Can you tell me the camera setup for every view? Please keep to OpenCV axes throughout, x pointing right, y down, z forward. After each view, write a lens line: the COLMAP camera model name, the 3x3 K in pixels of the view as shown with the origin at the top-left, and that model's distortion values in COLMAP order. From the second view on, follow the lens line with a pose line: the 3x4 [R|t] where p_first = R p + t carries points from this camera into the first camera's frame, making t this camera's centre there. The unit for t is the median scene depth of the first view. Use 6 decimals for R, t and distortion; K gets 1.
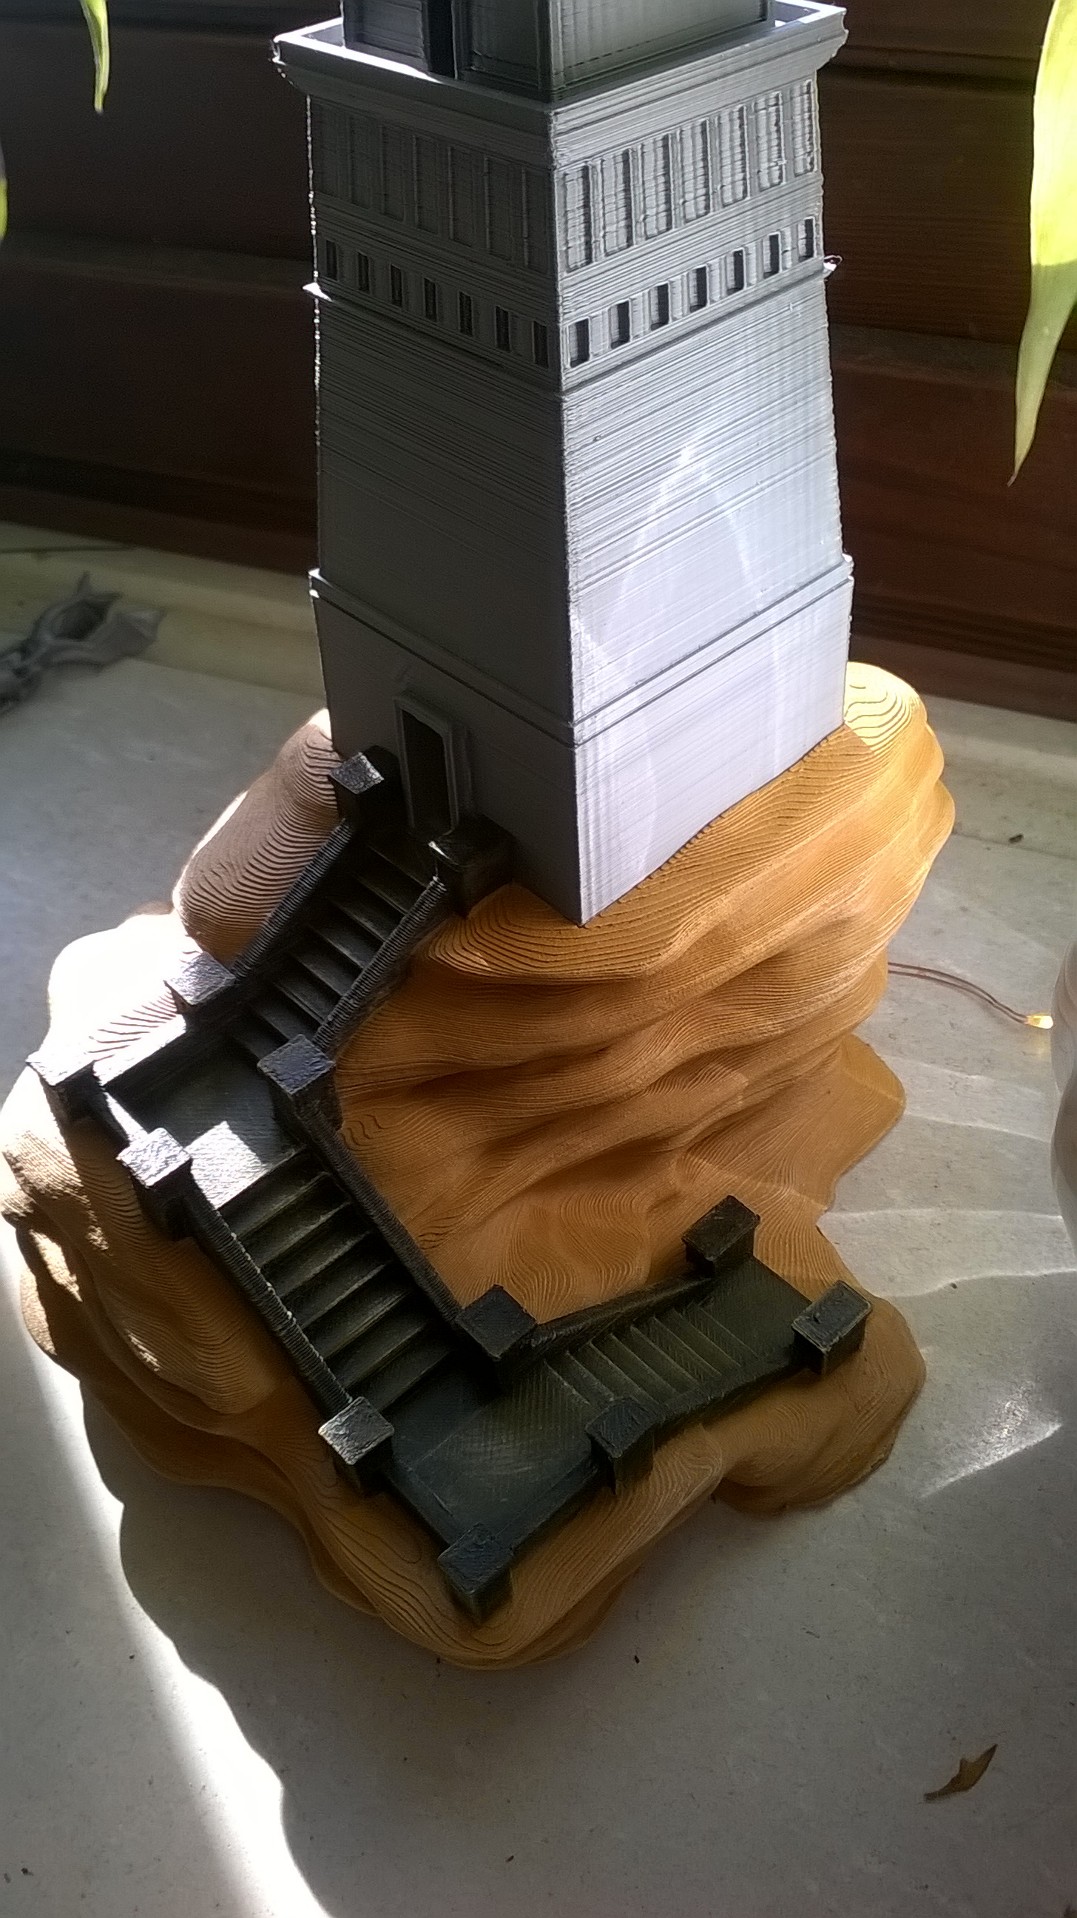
lens RADIAL K [[1606.3, 0, 536.5], [0, 1606.3, 923.7], [0, 0, 1]] dist [-0.033137, -0.004346]
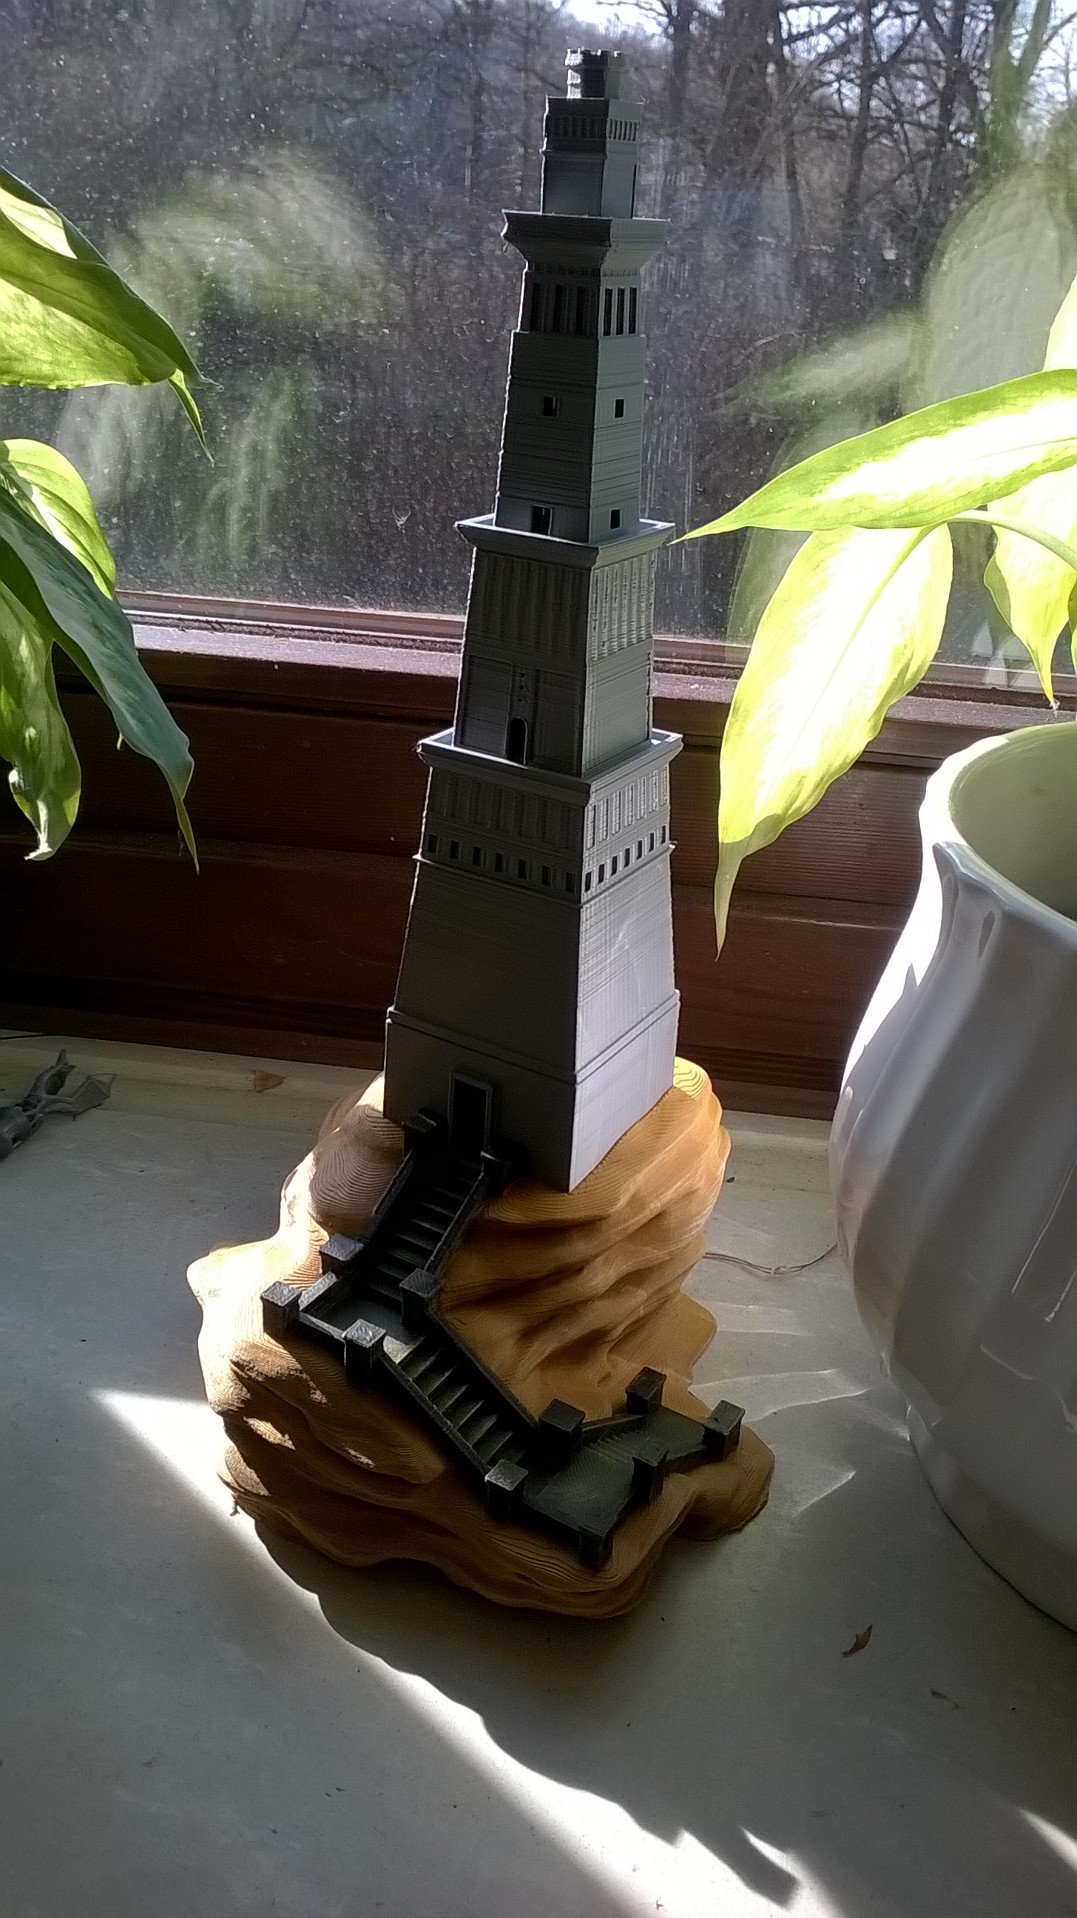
lens RADIAL K [[1501.7, 0, 538.5], [0, 1501.7, 959.0], [0, 0, 1]] dist [0.001832, -0.003216]
pose [[0.958149, -0.020760, 0.285515, -0.466206], [0.106956, 0.951099, -0.289777, 0.229284], [-0.265537, 0.308188, 0.913515, -0.579569]]
